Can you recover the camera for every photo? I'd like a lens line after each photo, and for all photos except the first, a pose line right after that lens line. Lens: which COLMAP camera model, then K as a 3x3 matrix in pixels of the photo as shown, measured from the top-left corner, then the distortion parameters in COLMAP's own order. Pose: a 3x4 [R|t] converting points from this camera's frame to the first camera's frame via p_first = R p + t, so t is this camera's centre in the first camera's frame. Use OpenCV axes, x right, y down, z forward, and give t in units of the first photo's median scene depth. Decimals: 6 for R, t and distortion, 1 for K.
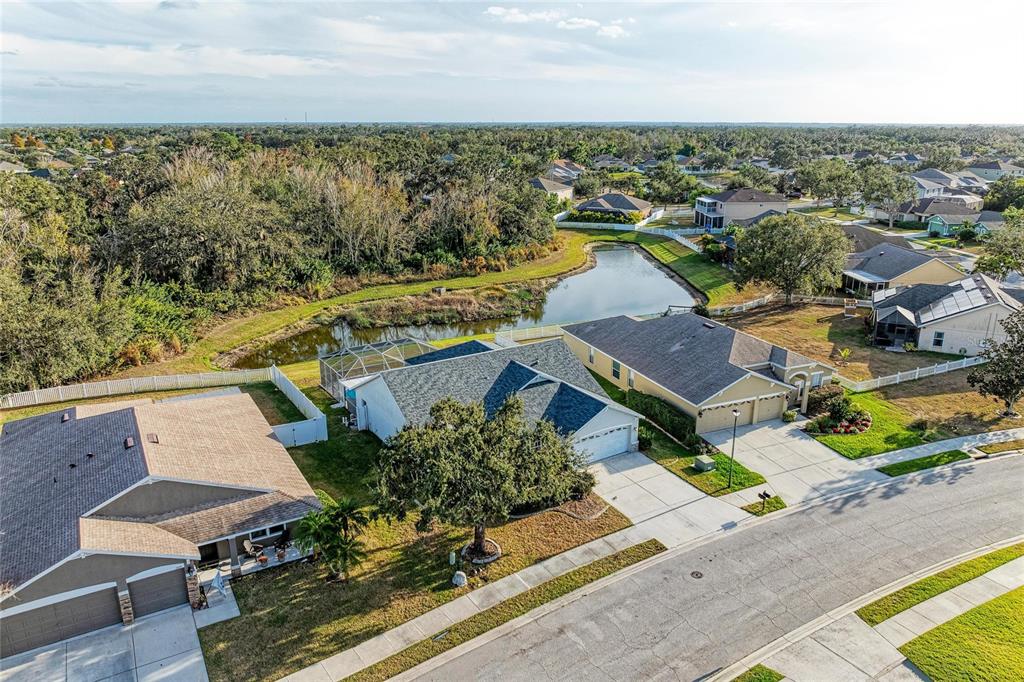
lens RADIAL K [[717.3, 0, 516.2], [0, 717.3, 341.1], [0, 0, 1]] dist [-0.026373, 0.005675]
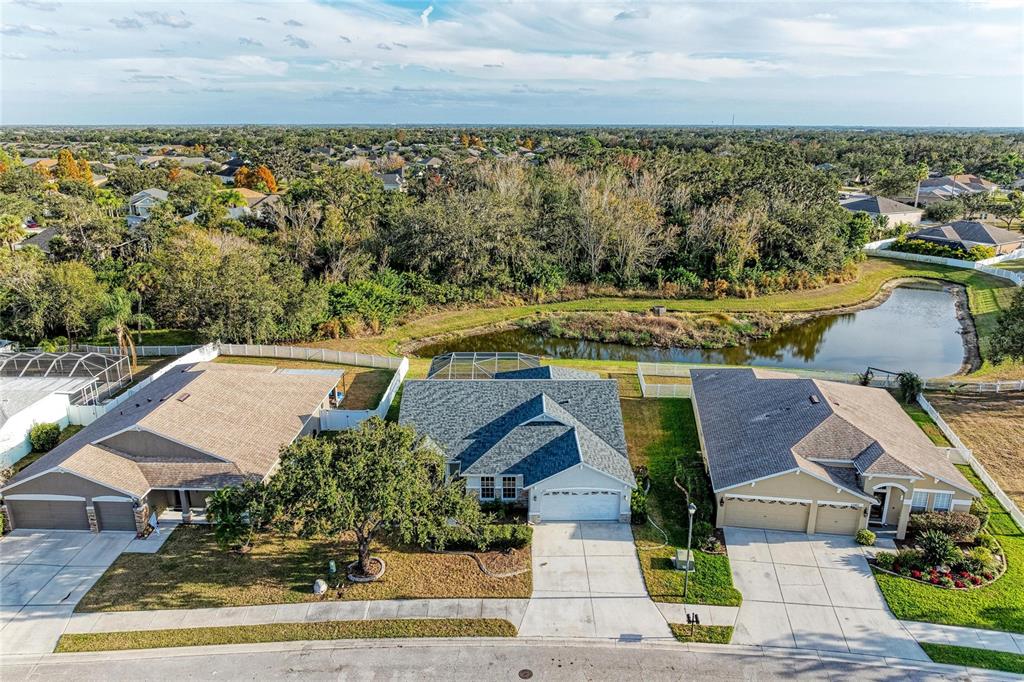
lens RADIAL K [[717.3, 0, 516.1], [0, 717.3, 340.1], [0, 0, 1]] dist [-0.026373, 0.005675]
pose [[0.844465, 0.154964, -0.512704, 0.340120], [-0.157345, 0.986770, 0.039090, -0.057497], [0.511979, 0.047661, 0.857675, 0.125775]]
